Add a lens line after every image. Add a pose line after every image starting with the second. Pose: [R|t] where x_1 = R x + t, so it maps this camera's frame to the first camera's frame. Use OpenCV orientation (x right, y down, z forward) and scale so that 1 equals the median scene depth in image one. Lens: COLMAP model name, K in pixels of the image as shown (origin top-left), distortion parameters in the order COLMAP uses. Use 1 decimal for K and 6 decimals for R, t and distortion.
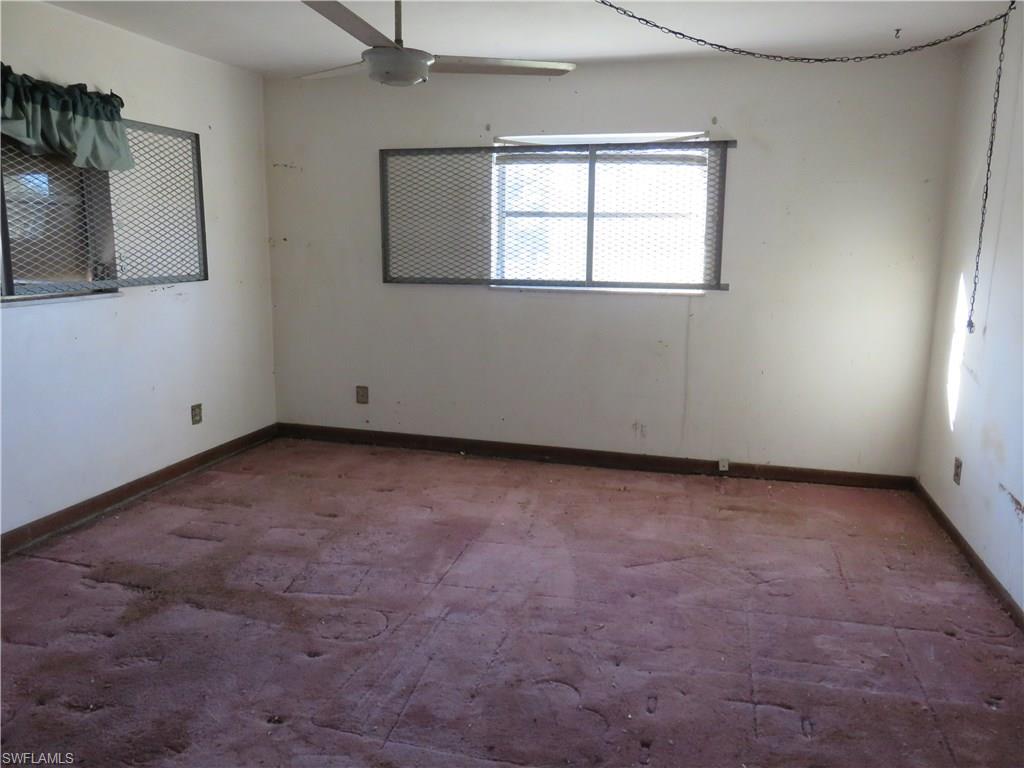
lens RADIAL K [[767.6, 0, 513.1], [0, 767.6, 384.2], [0, 0, 1]] dist [-0.010086, 0.000715]
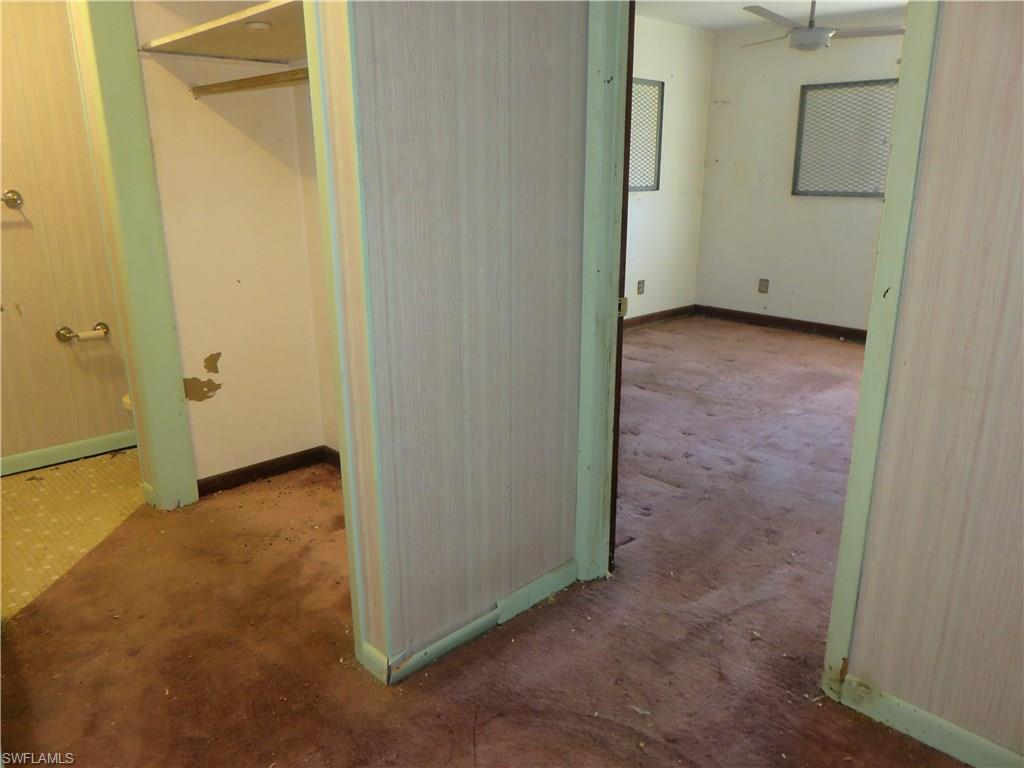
lens RADIAL K [[767.6, 0, 514.2], [0, 767.6, 387.0], [0, 0, 1]] dist [-0.010086, 0.000715]
pose [[0.866853, 0.130152, -0.481276, 0.116036], [-0.086774, 0.989977, 0.111428, 0.111511], [0.490955, -0.054829, 0.869458, -0.465992]]
